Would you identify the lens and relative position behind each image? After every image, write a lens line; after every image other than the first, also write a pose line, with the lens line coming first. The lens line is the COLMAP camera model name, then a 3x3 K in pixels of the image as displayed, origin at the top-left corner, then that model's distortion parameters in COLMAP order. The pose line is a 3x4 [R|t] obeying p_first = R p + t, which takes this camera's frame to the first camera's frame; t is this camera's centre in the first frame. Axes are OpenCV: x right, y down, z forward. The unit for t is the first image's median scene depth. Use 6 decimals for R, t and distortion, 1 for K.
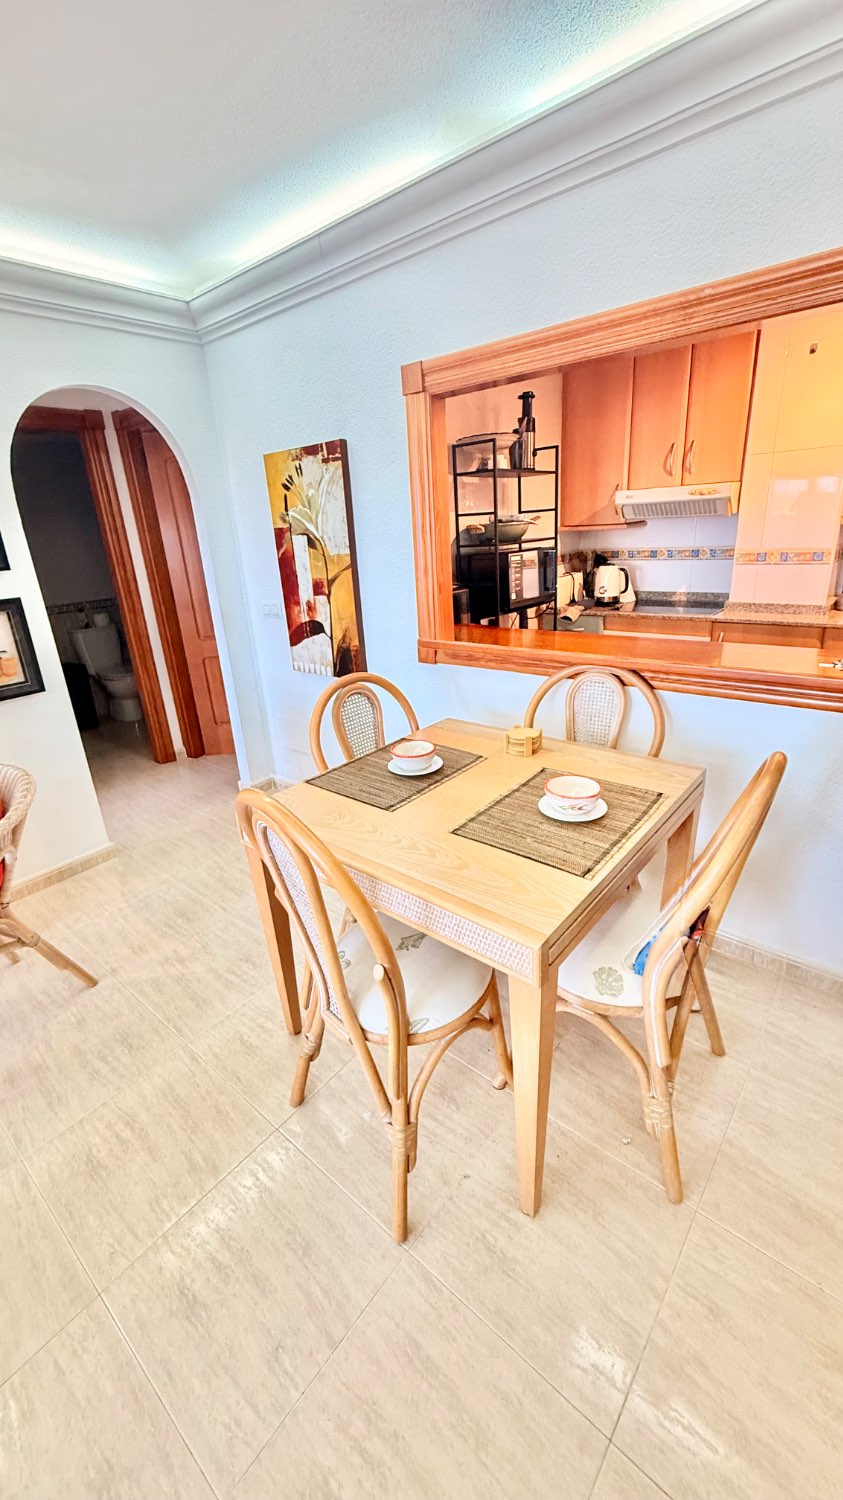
lens RADIAL K [[597.1, 0, 422.5], [0, 597.1, 744.6], [0, 0, 1]] dist [-0.000972, 0.000351]
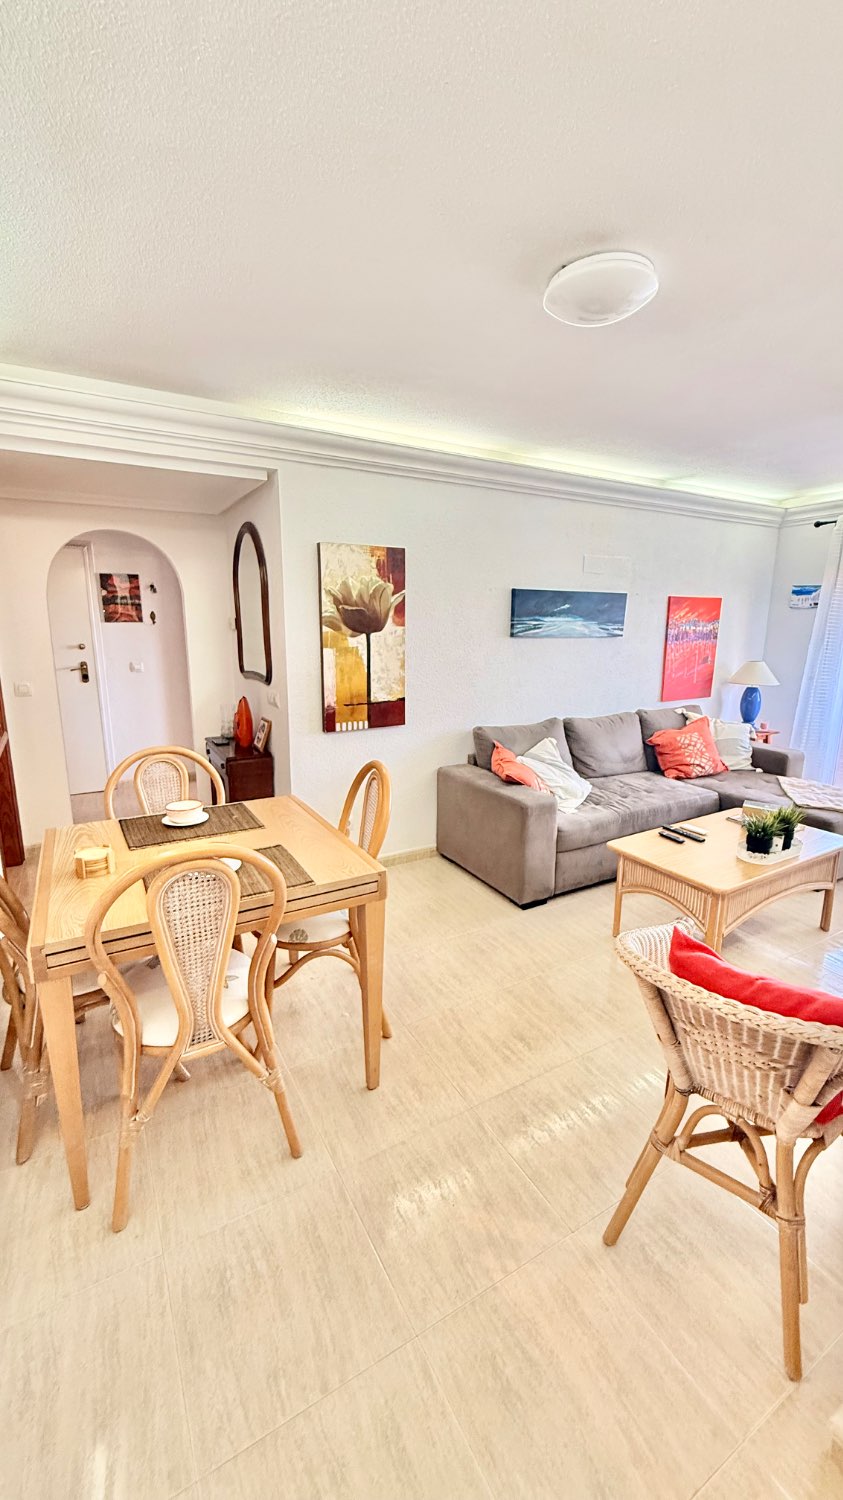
lens RADIAL K [[597.1, 0, 423.4], [0, 597.1, 745.4], [0, 0, 1]] dist [-0.000972, 0.000351]
pose [[-0.939328, -0.017831, 0.342556, -0.429855], [0.164298, 0.853253, 0.494940, -0.364162], [-0.301112, 0.521192, -0.798555, 0.992294]]
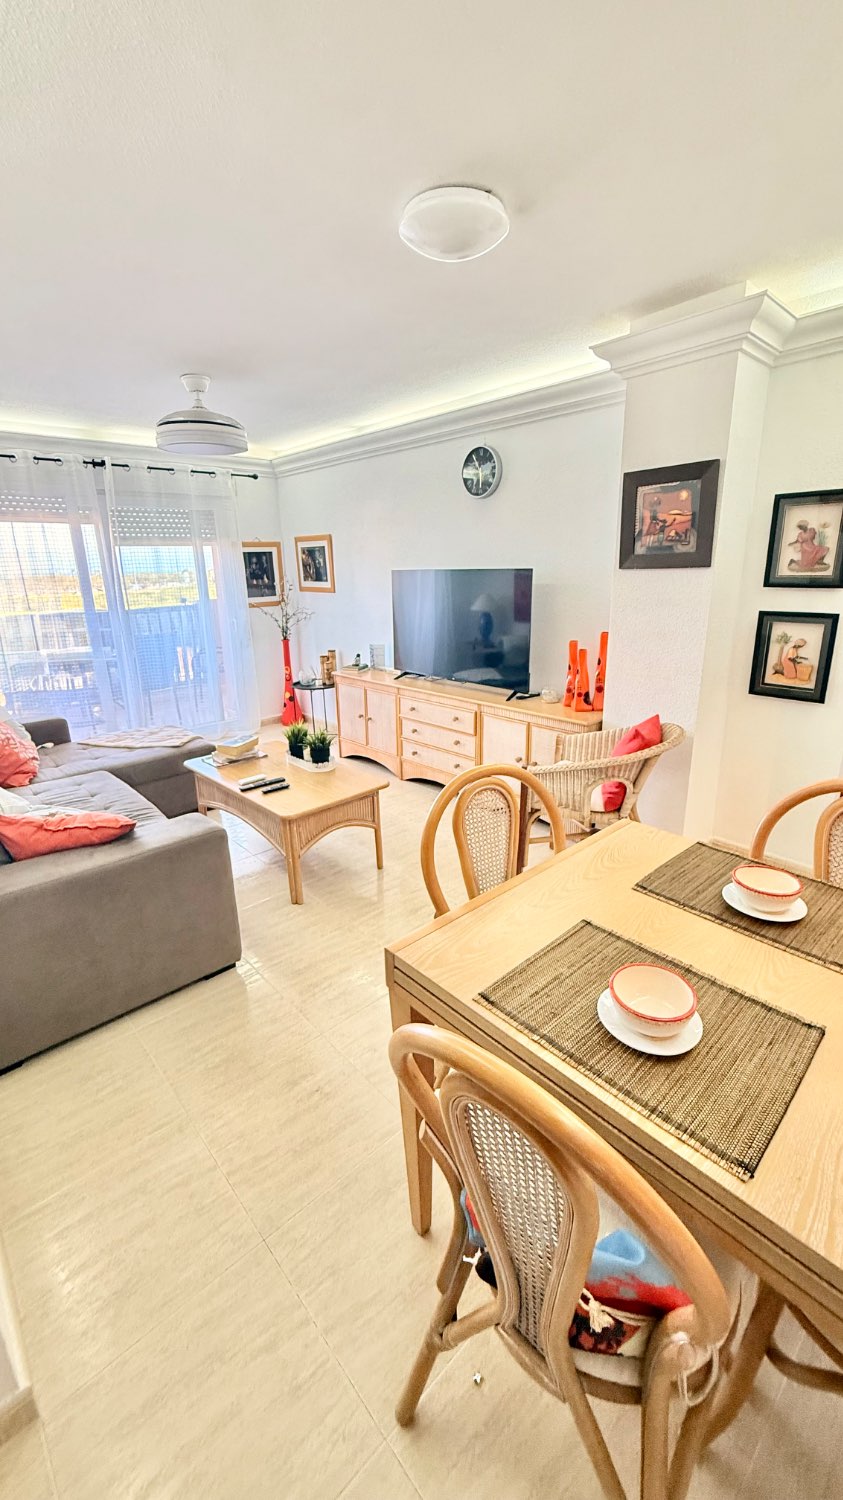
lens RADIAL K [[597.1, 0, 424.3], [0, 597.1, 745.6], [0, 0, 1]] dist [-0.000972, 0.000351]
pose [[-0.129699, 0.345435, -0.929437, 0.412898], [-0.319489, 0.872805, 0.368970, -0.170395], [0.938672, 0.344800, -0.002839, 0.337837]]
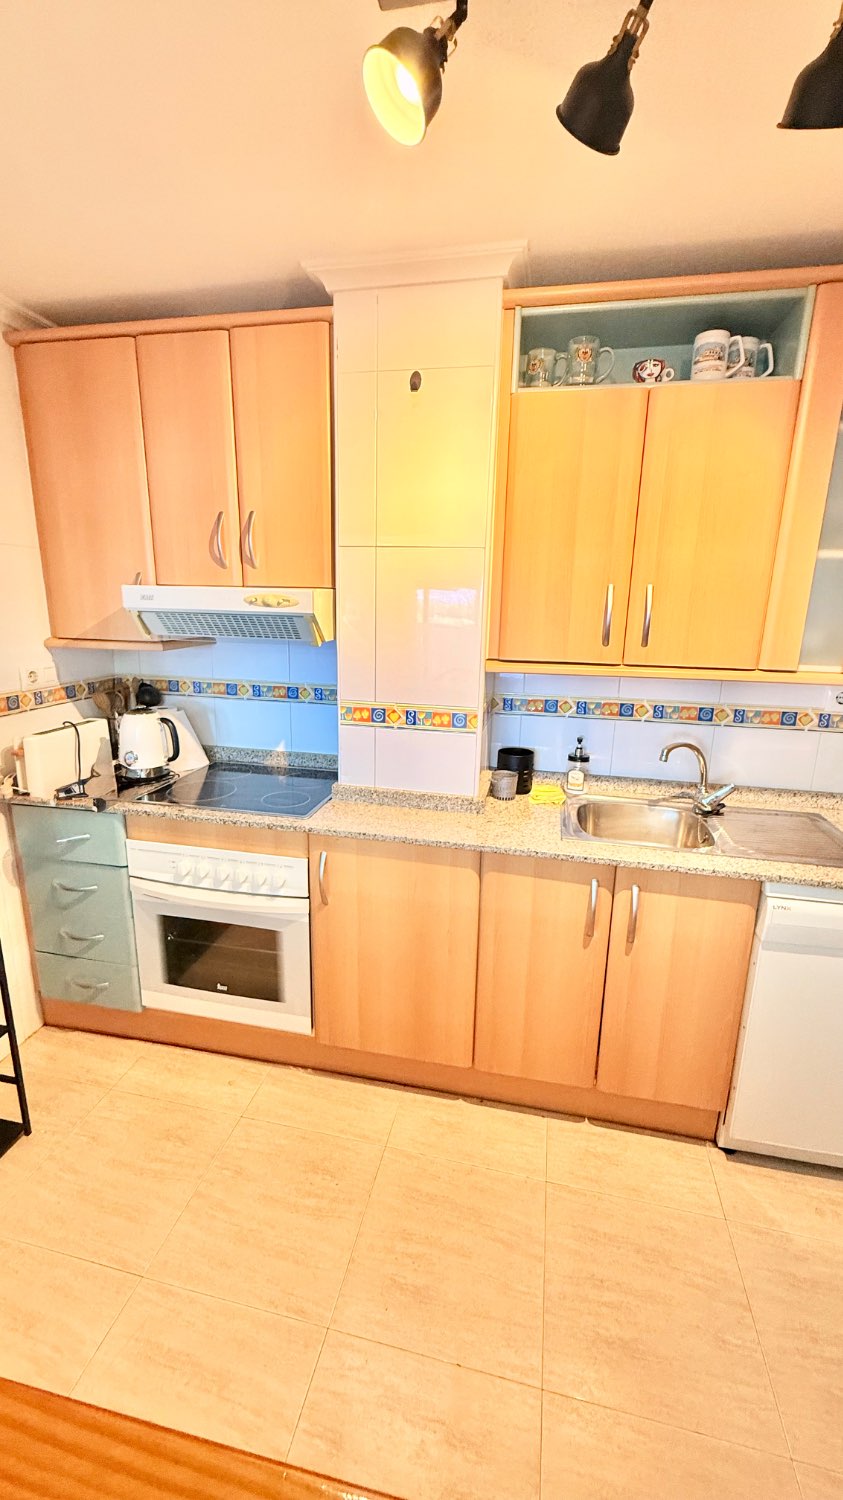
lens RADIAL K [[597.1, 0, 421.9], [0, 597.1, 748.0], [0, 0, 1]] dist [-0.000972, 0.000351]
pose [[0.882146, -0.035949, 0.469603, 0.362888], [0.095217, 0.990106, -0.103071, -0.240710], [-0.461251, 0.135637, 0.876841, 0.517744]]
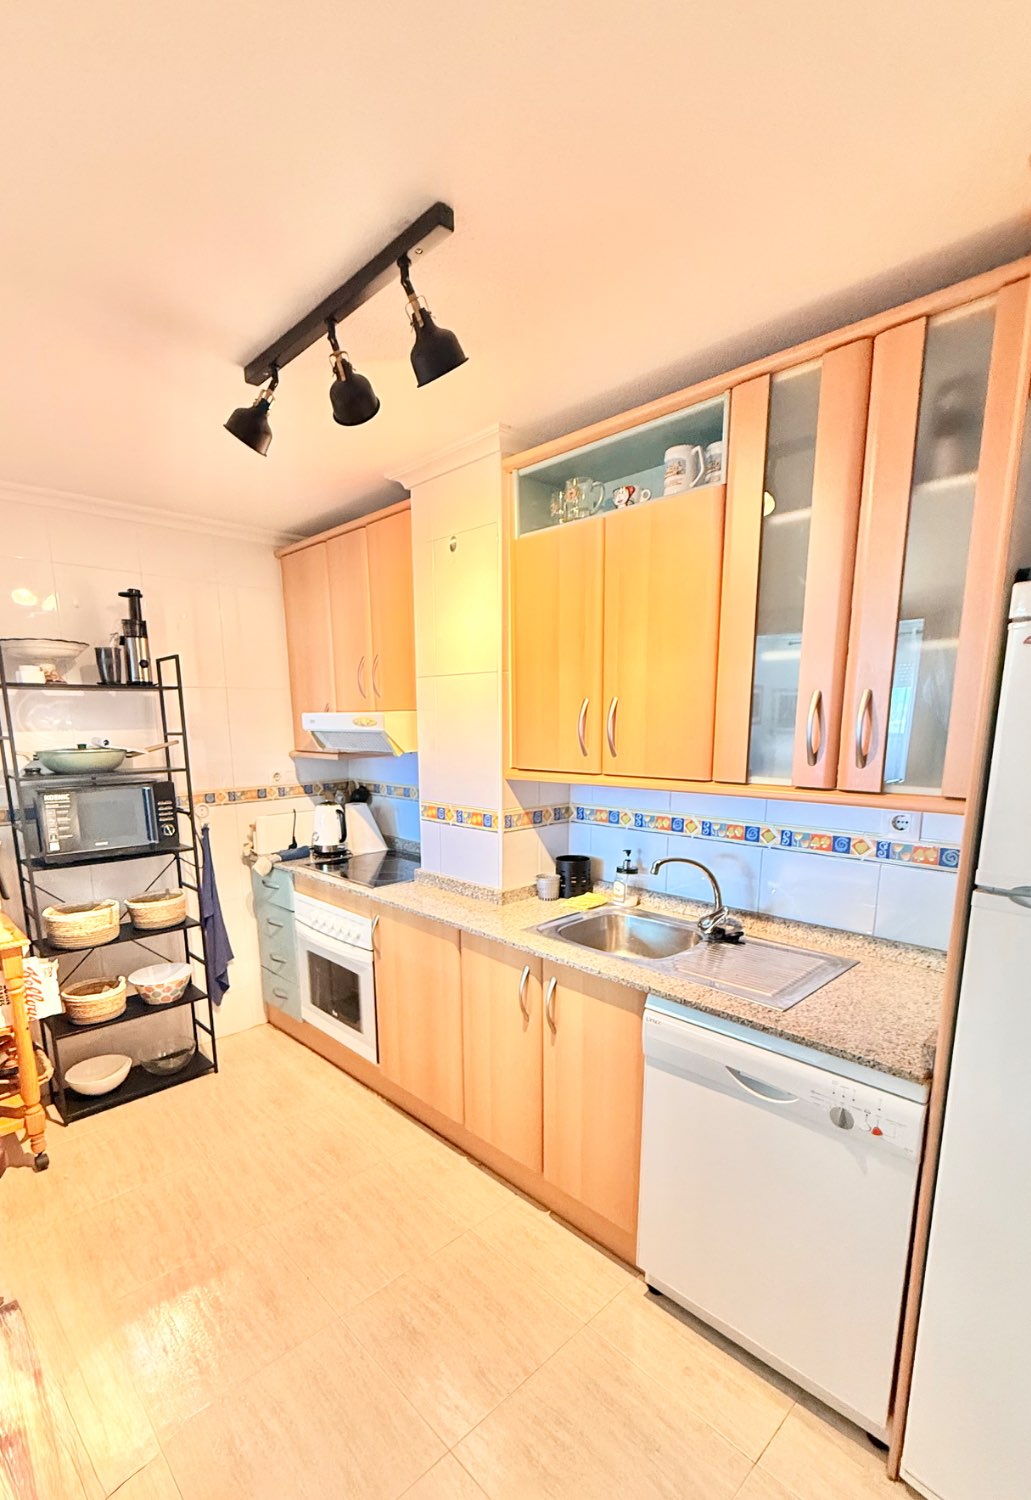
lens RADIAL K [[682.6, 0, 482.7], [0, 682.6, 854.0], [0, 0, 1]] dist [0.001650, 0.000154]
pose [[0.990083, 0.071917, -0.120683, 0.793742], [-0.089325, 0.985293, -0.145666, -0.169359], [0.108432, 0.155001, 0.981946, 0.239167]]
